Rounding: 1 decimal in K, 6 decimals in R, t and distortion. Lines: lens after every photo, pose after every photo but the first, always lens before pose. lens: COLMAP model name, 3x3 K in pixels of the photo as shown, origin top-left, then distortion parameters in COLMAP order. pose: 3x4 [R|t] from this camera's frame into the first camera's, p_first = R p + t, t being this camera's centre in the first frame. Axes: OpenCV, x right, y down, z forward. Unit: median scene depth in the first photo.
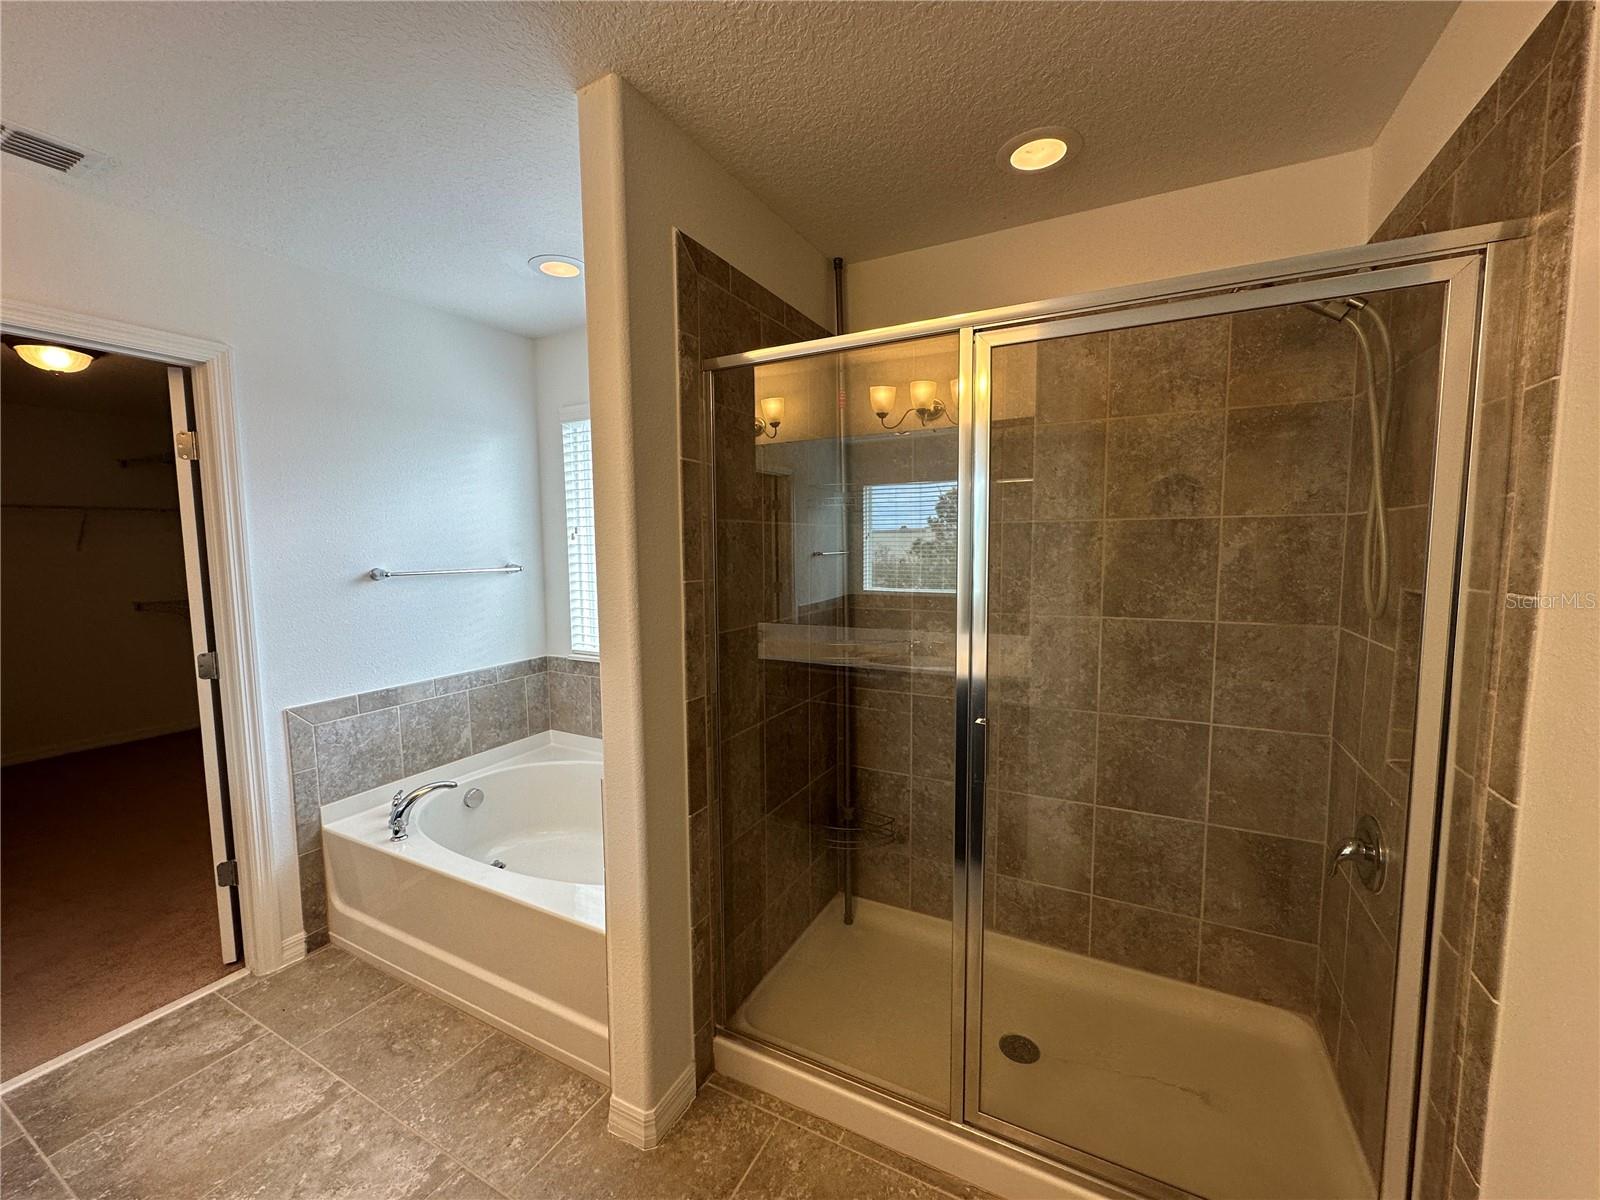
lens RADIAL K [[638.6, 0, 802.6], [0, 638.6, 602.7], [0, 0, 1]] dist [-0.000753, 0.000282]
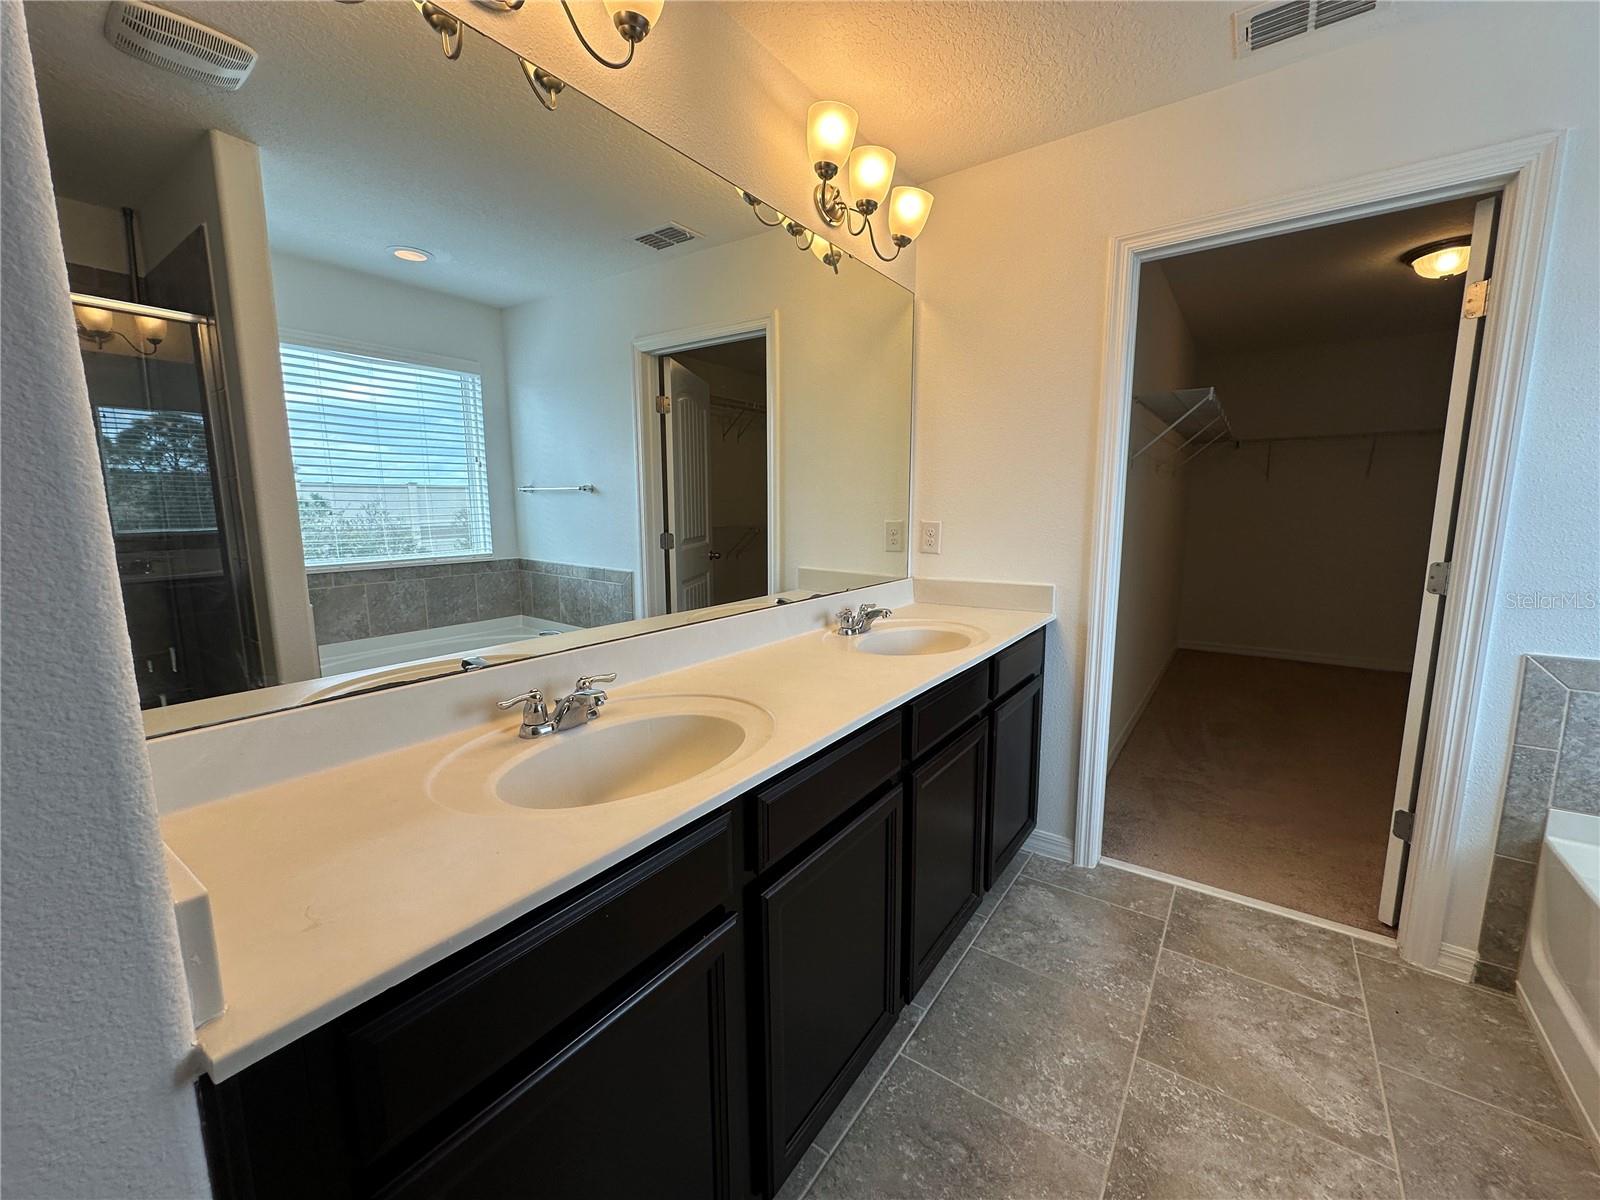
lens RADIAL K [[638.6, 0, 799.0], [0, 638.6, 599.9], [0, 0, 1]] dist [-0.000753, 0.000282]
pose [[-0.142130, 0.152943, -0.977961, -0.005781], [-0.084738, 0.982484, 0.165966, 0.062746], [0.986214, 0.106459, -0.126680, 0.306692]]
